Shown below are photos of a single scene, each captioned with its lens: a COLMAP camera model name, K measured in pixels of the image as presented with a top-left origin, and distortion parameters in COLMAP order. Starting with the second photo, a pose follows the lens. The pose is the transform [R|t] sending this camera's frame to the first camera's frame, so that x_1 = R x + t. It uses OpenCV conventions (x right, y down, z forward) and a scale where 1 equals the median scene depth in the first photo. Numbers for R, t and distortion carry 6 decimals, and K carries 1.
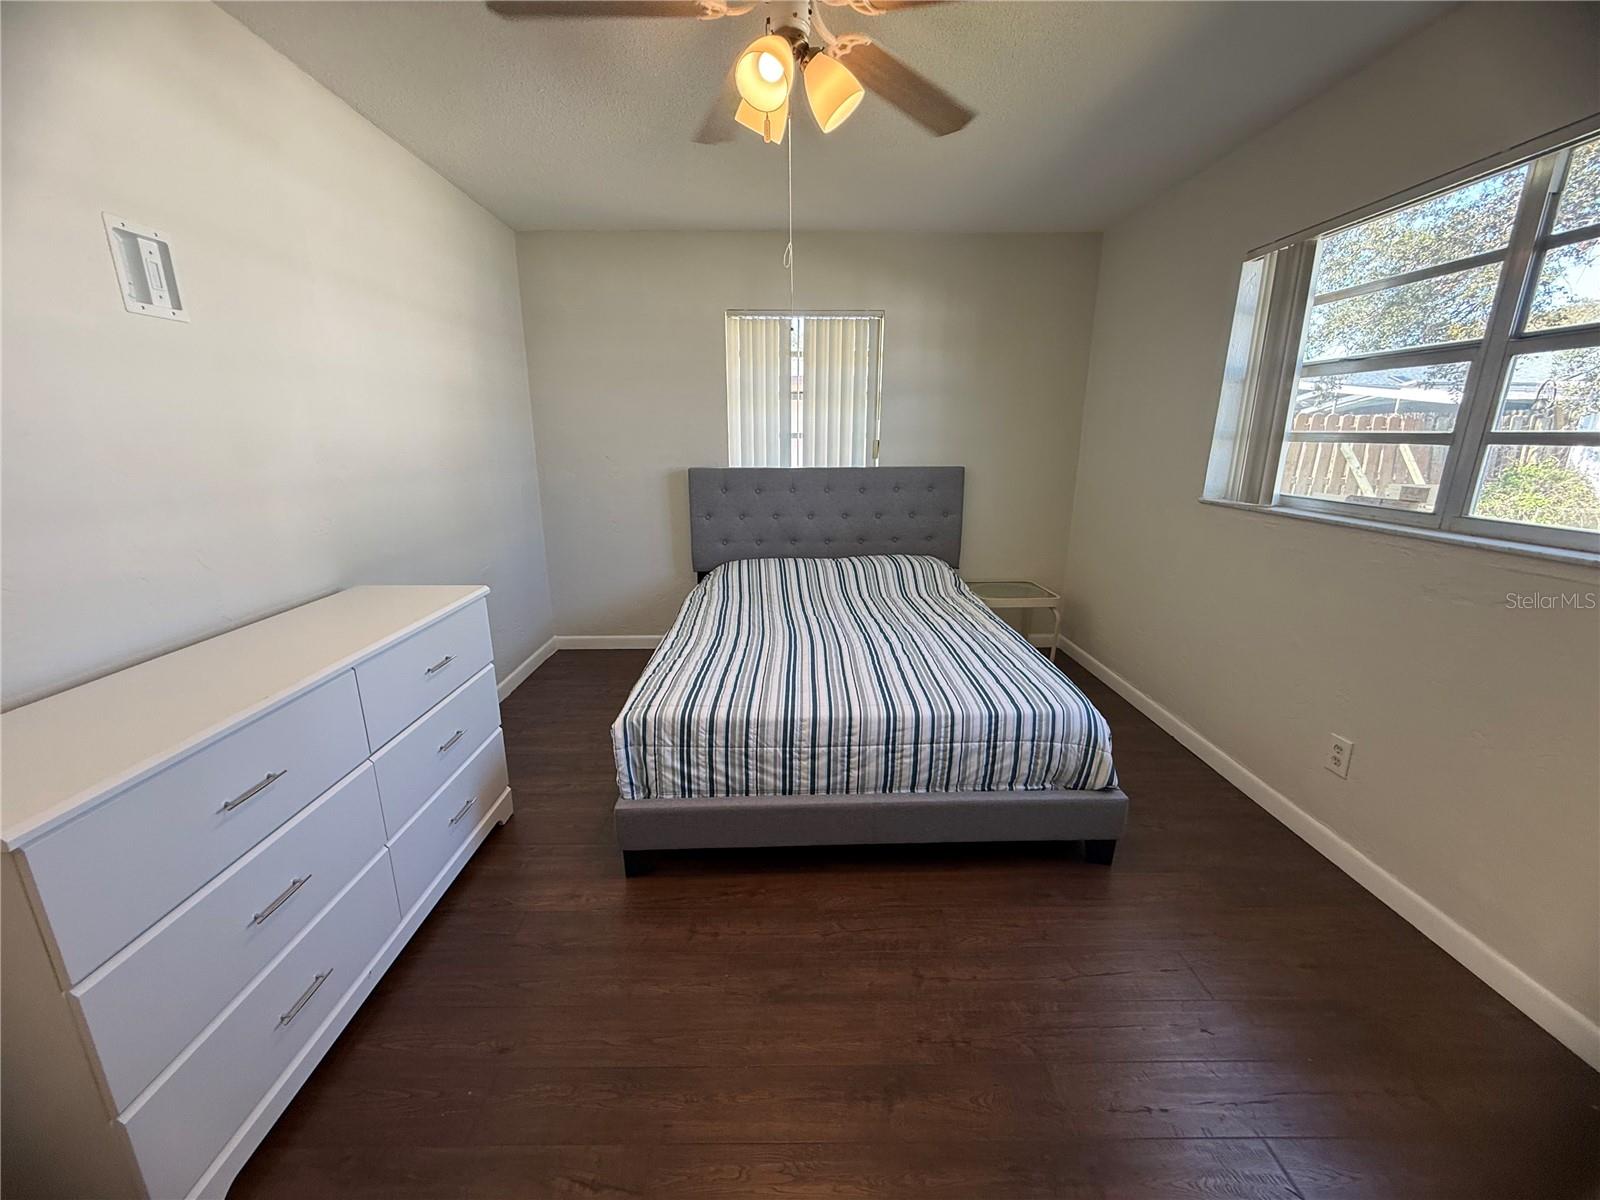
lens RADIAL K [[639.4, 0, 797.9], [0, 639.4, 601.9], [0, 0, 1]] dist [0.000208, -0.000088]
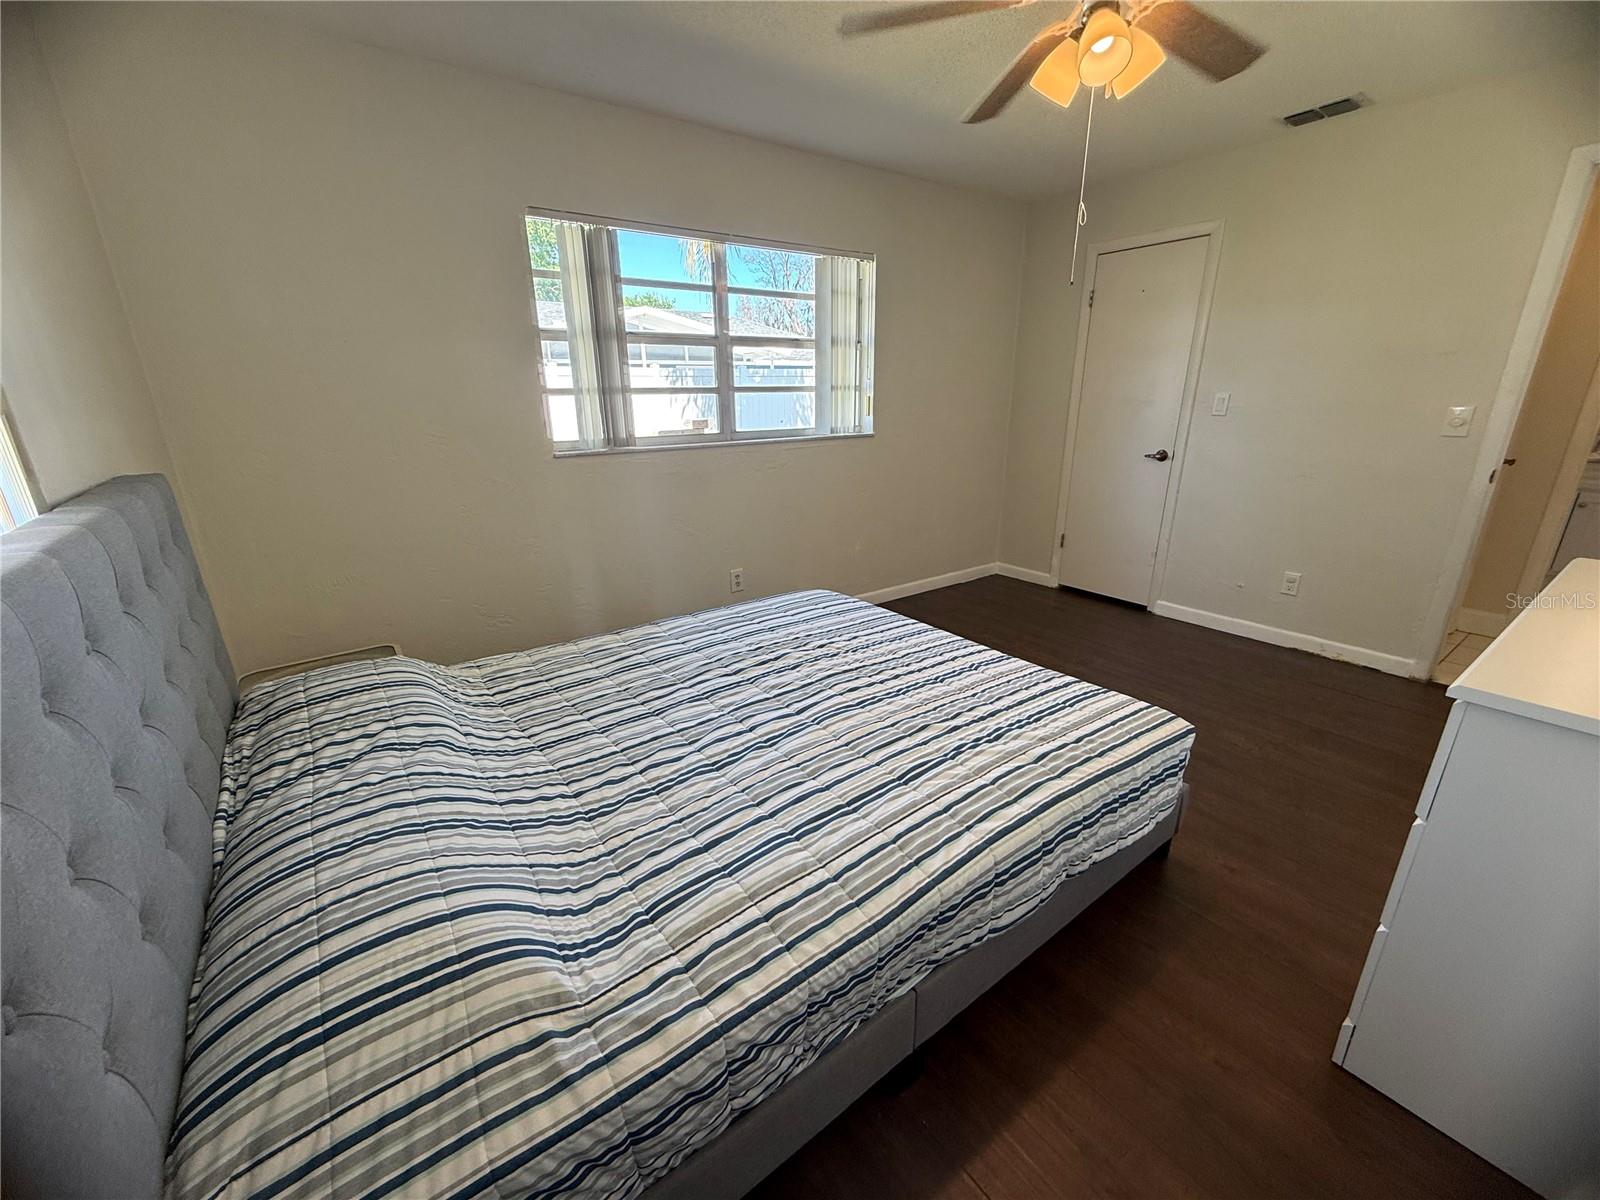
lens RADIAL K [[639.4, 0, 801.3], [0, 639.4, 600.9], [0, 0, 1]] dist [0.000208, -0.000088]
pose [[-0.578637, -0.245990, 0.777604, -0.616915], [0.221849, 0.870008, 0.440306, -0.446152], [-0.784833, 0.427288, -0.448846, 1.749500]]
